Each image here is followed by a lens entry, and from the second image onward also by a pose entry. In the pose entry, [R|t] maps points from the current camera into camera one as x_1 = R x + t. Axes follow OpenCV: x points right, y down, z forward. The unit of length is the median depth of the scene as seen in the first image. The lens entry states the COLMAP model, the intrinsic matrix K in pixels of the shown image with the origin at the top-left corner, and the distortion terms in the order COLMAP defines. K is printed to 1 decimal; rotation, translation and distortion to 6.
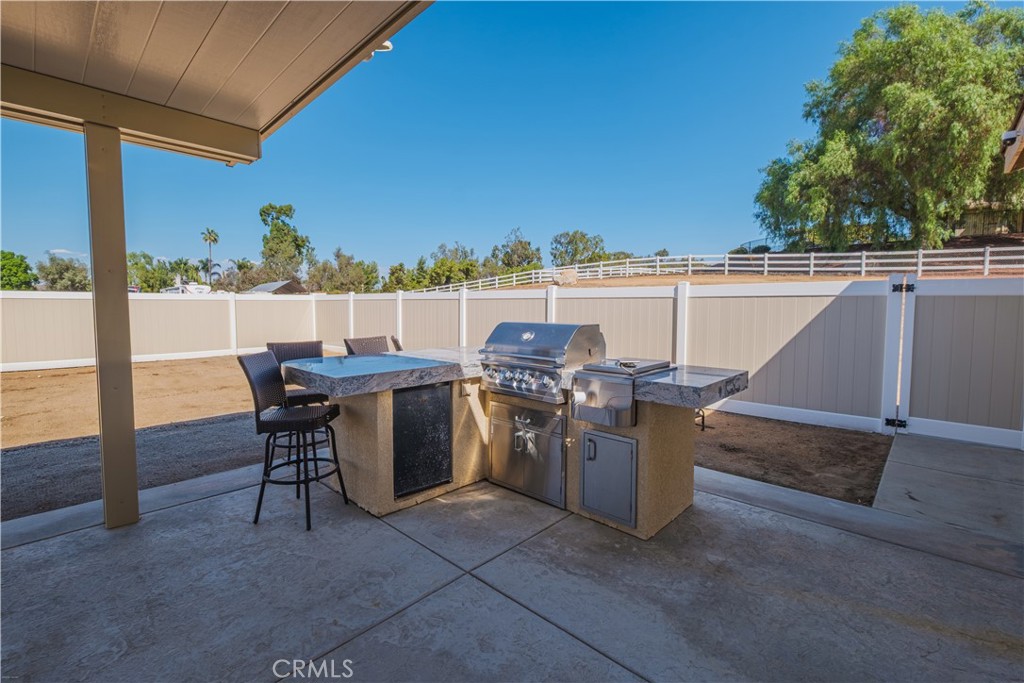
lens RADIAL K [[444.1, 0, 512.0], [0, 444.1, 341.5], [0, 0, 1]] dist [-0.000482, -0.000259]
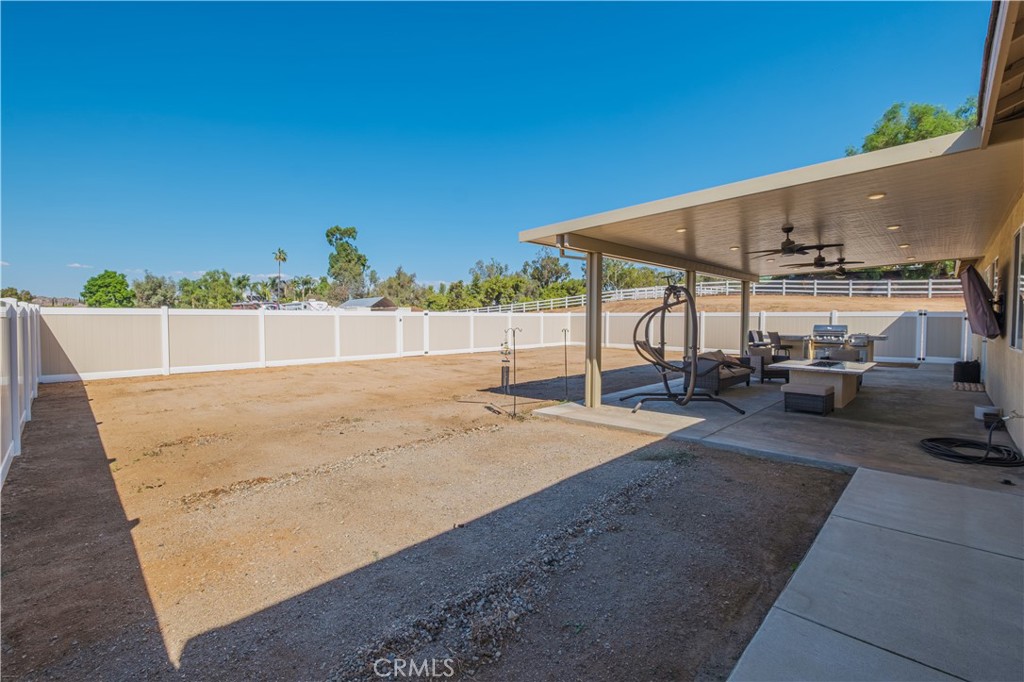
lens RADIAL K [[454.9, 0, 512.0], [0, 454.9, 341.0], [0, 0, 1]] dist [0.001172, 0.000240]
pose [[0.999994, -0.001626, -0.003119, -0.117929], [0.001533, 0.999556, -0.029757, 0.009215], [0.003166, 0.029752, 0.999552, -0.130063]]
